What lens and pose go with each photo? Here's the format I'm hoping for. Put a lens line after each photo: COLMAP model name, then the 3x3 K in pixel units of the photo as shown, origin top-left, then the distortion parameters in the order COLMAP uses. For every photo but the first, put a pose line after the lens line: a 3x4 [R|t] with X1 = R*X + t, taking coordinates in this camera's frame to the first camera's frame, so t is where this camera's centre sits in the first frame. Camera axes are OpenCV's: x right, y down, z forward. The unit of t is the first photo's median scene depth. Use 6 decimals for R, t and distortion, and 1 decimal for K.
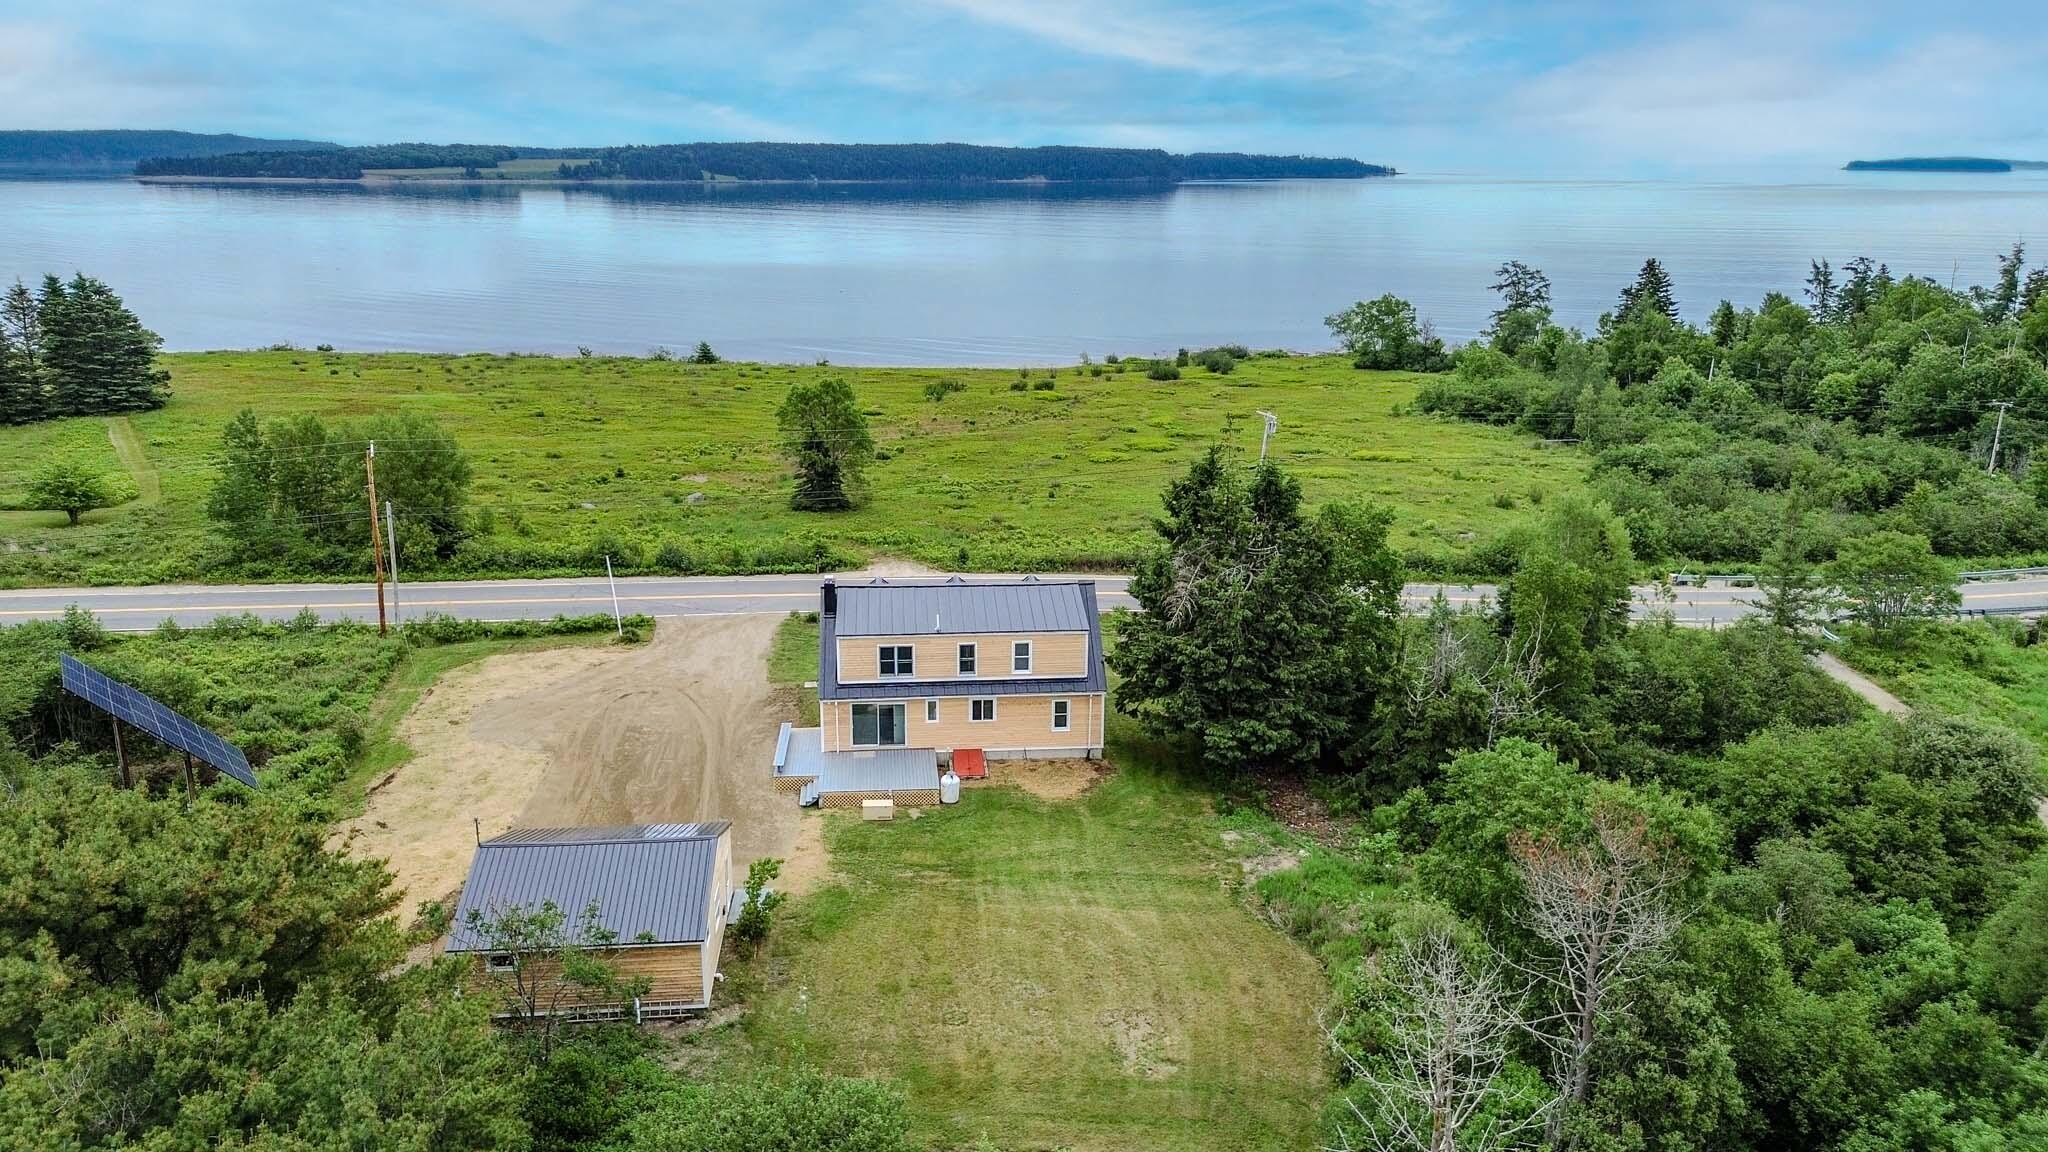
lens RADIAL K [[1451.6, 0, 1037.0], [0, 1451.6, 626.9], [0, 0, 1]] dist [0.071529, -0.071131]
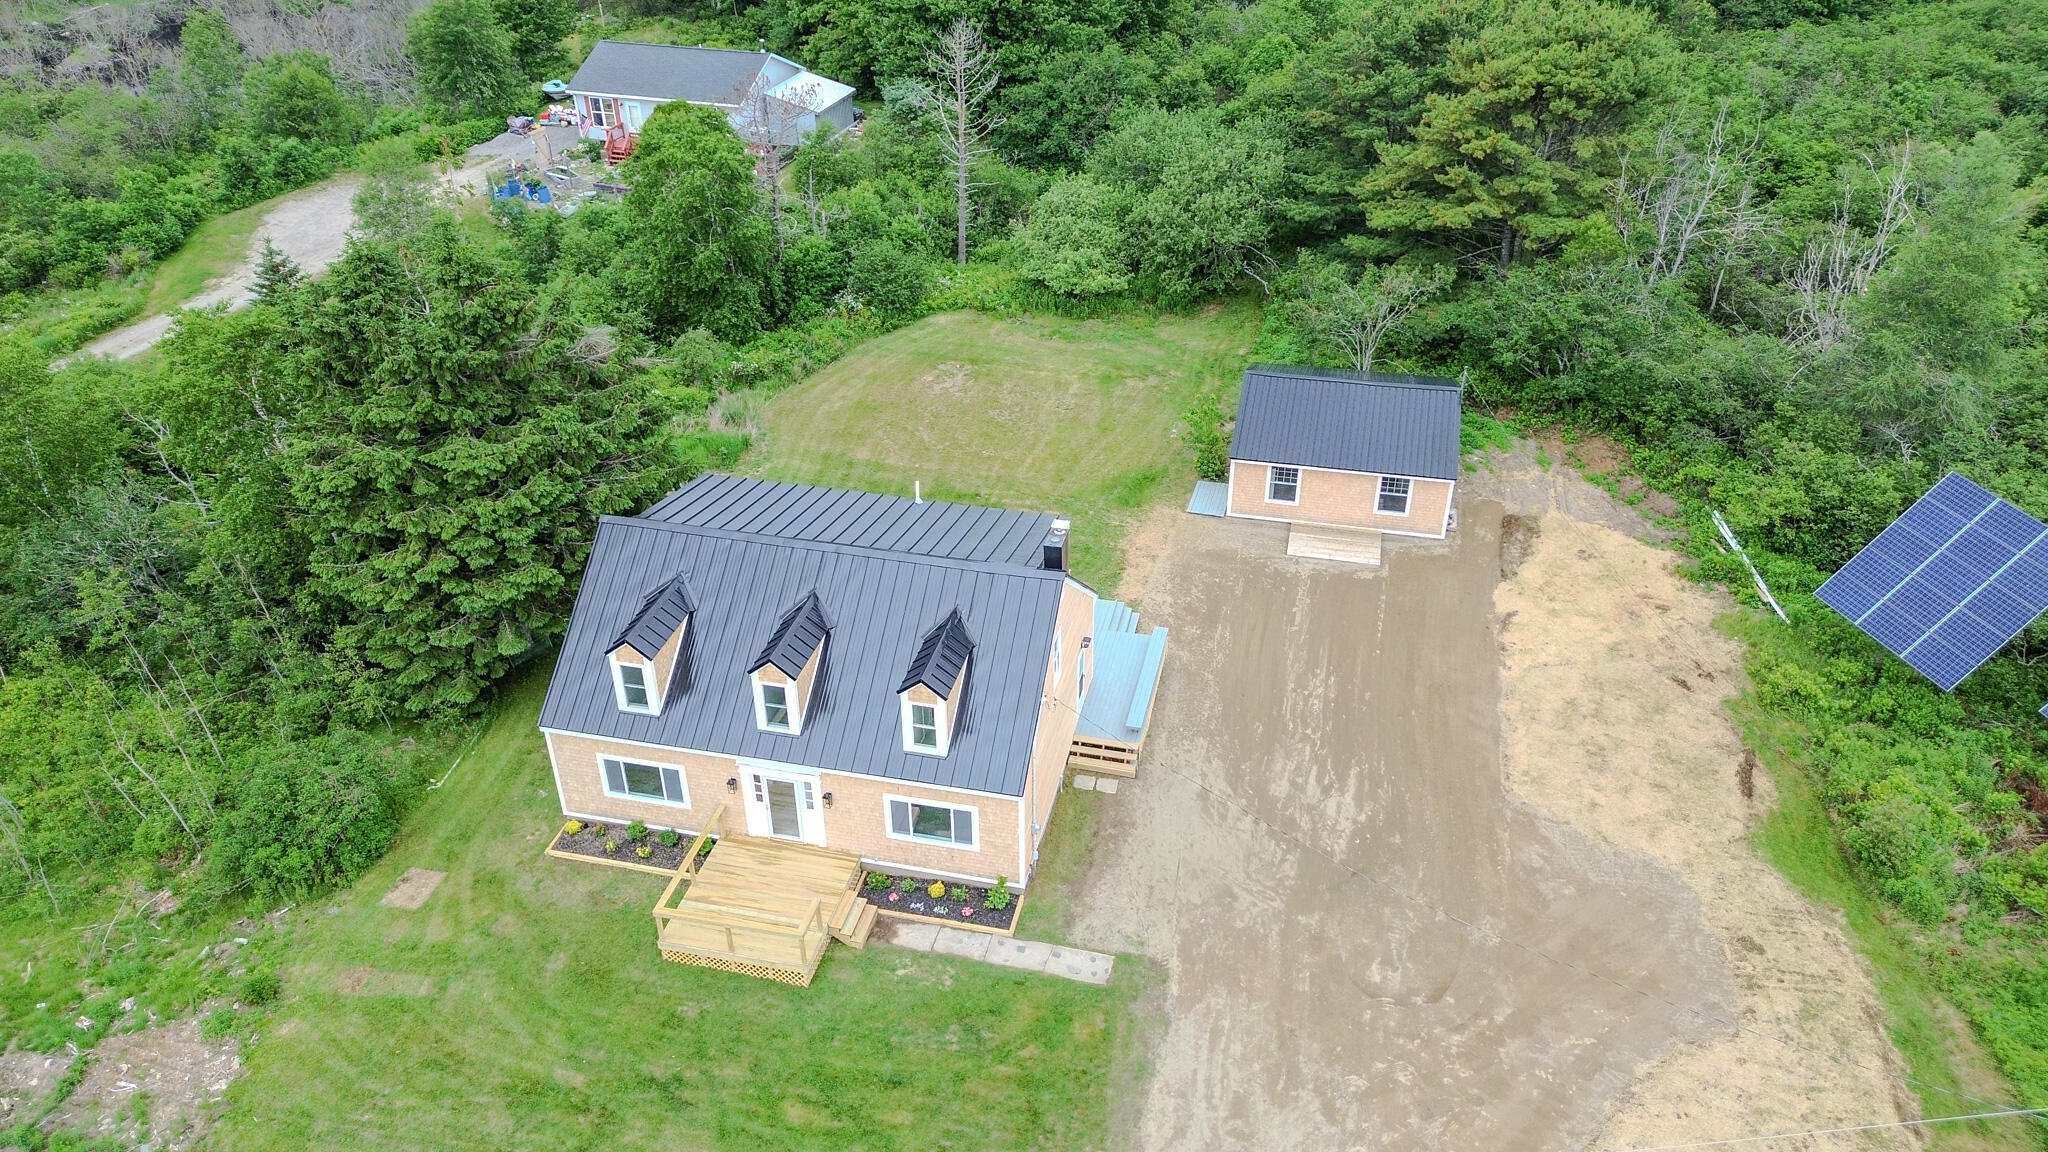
lens RADIAL K [[1451.6, 0, 1031.5], [0, 1451.6, 577.7], [0, 0, 1]] dist [0.071529, -0.071131]
pose [[-0.947020, -0.178466, 0.267026, -0.227775], [0.093531, 0.642123, 0.760874, -0.359434], [-0.307254, 0.745538, -0.591412, 1.067700]]
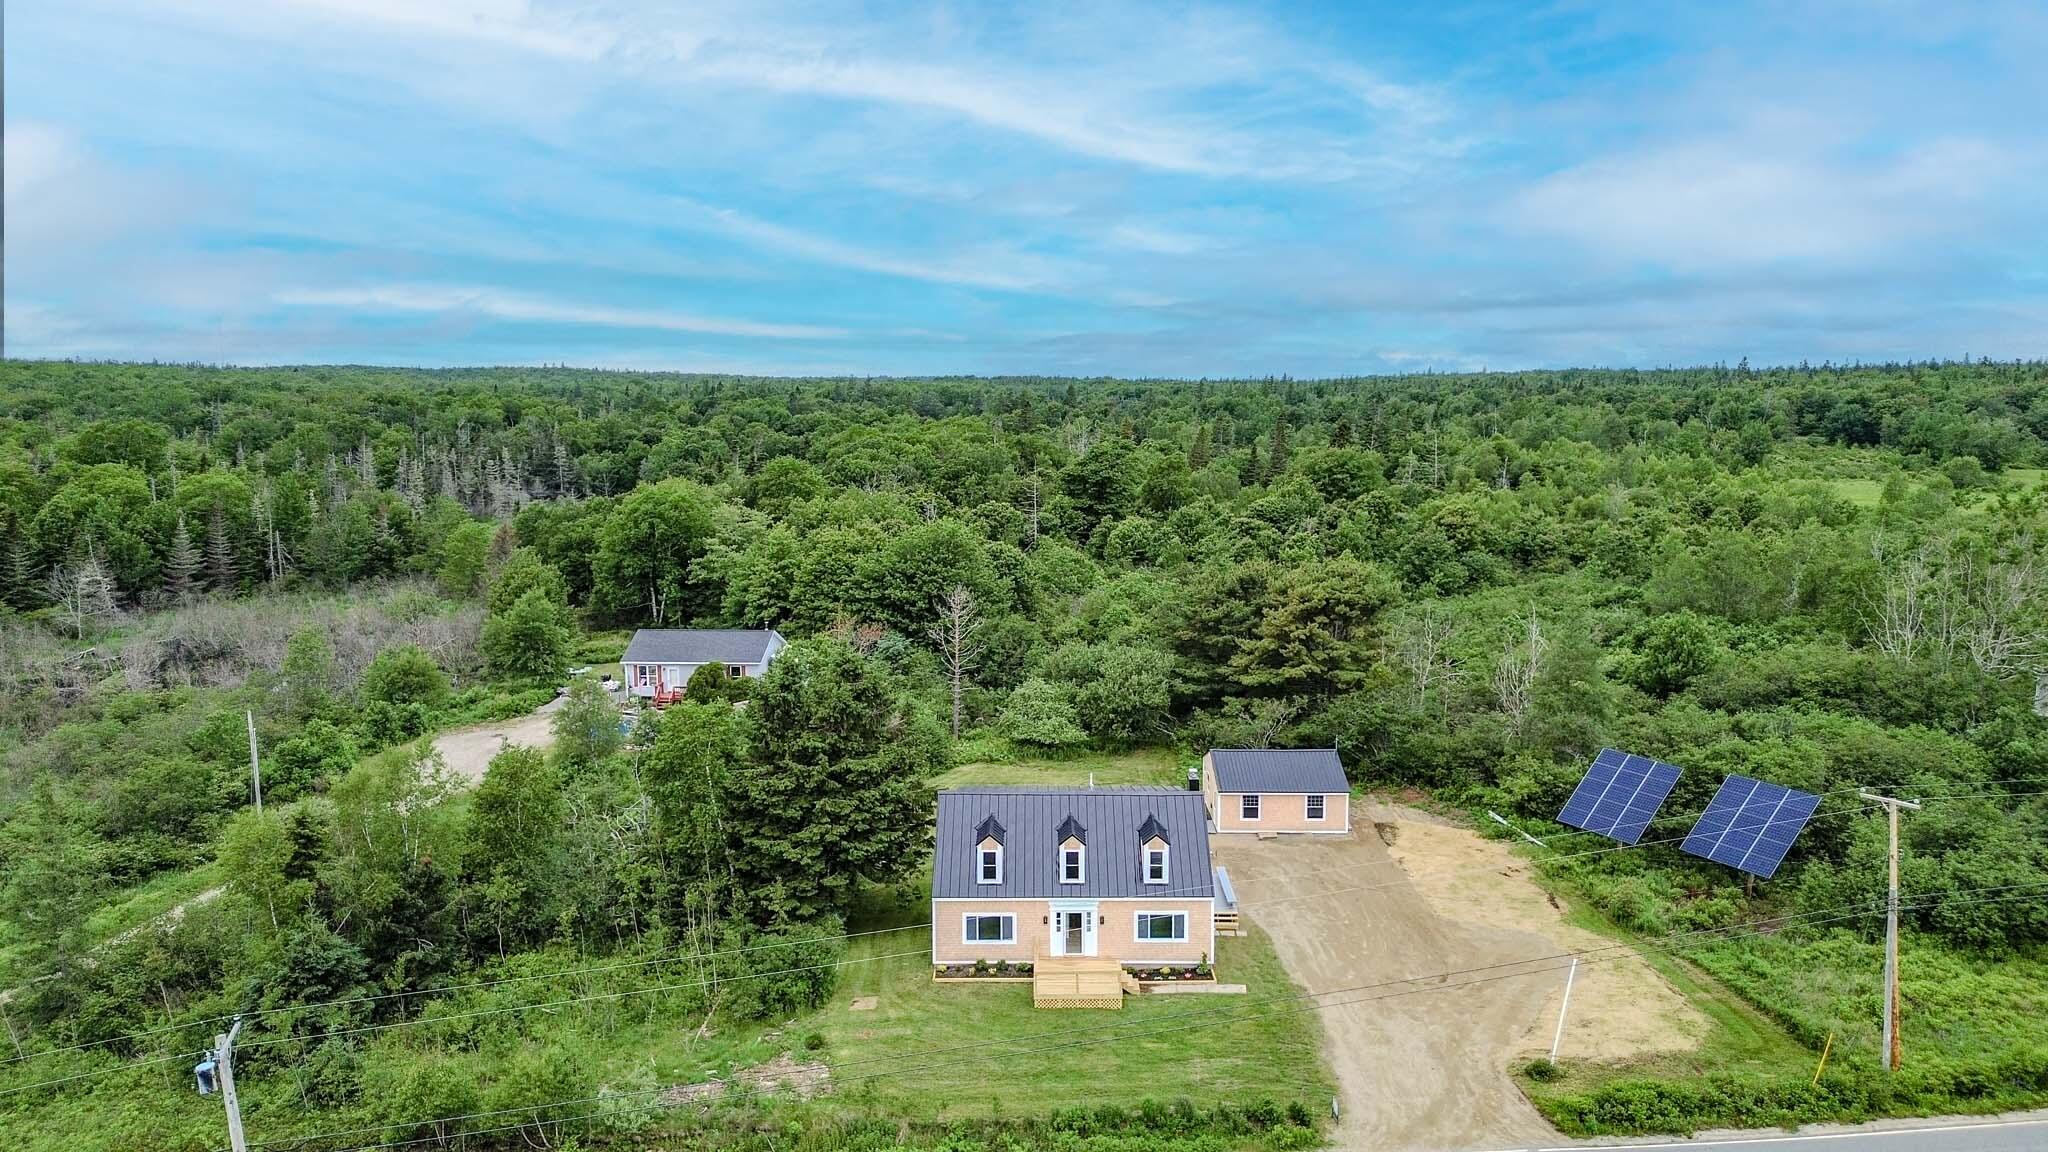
lens RADIAL K [[1451.6, 0, 1029.1], [0, 1451.6, 567.8], [0, 0, 1]] dist [0.071529, -0.071131]
pose [[-0.994865, -0.020905, 0.099030, -0.099083], [0.023087, 0.905770, 0.423139, -0.496025], [-0.098544, 0.423253, -0.900637, 1.510836]]
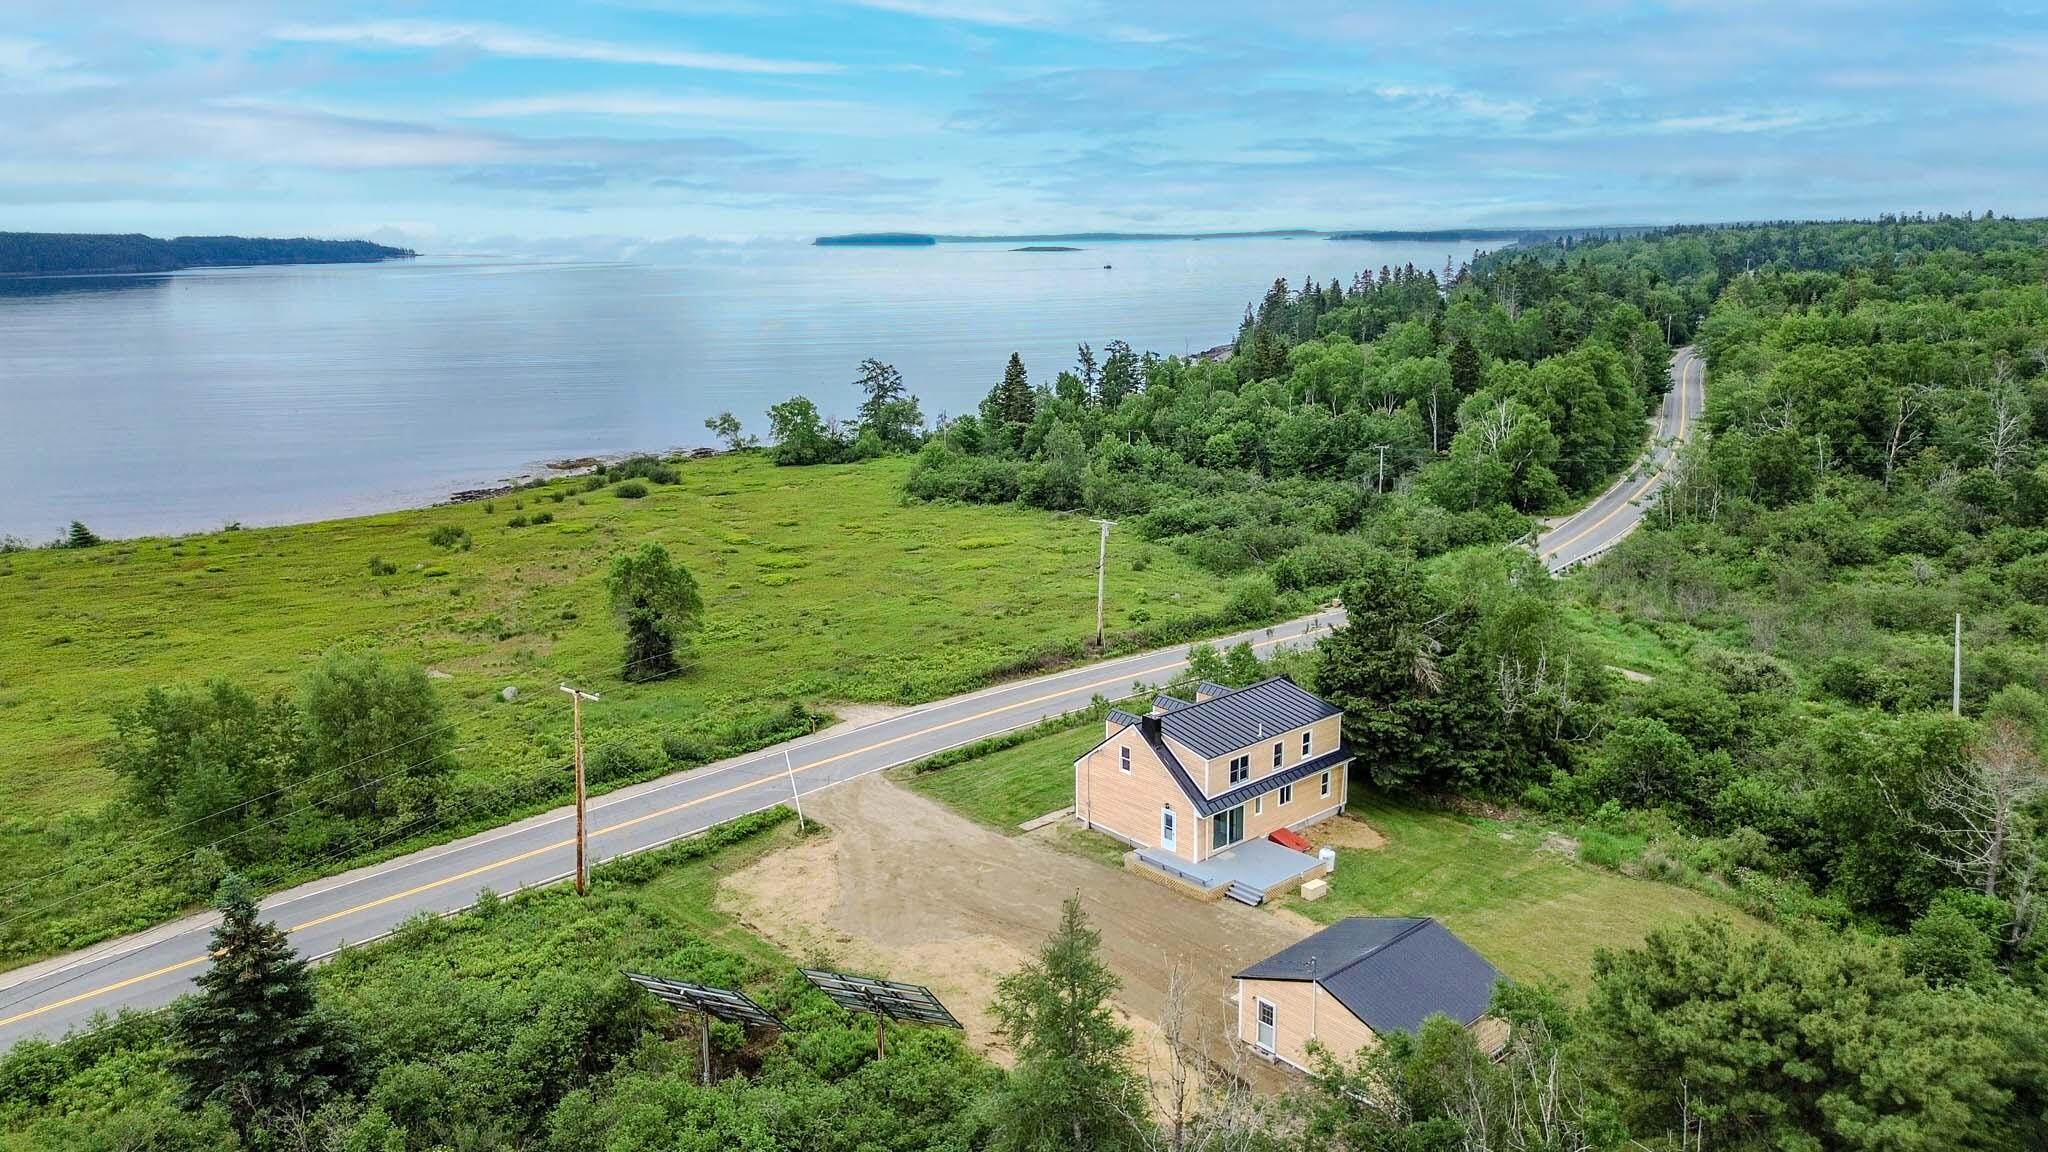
lens RADIAL K [[1451.6, 0, 1034.2], [0, 1451.6, 575.0], [0, 0, 1]] dist [0.071529, -0.071131]
pose [[0.806239, -0.152756, 0.571528, -0.681131], [0.198895, 0.979843, -0.018687, -0.110169], [-0.557153, 0.128741, 0.820369, 0.073252]]
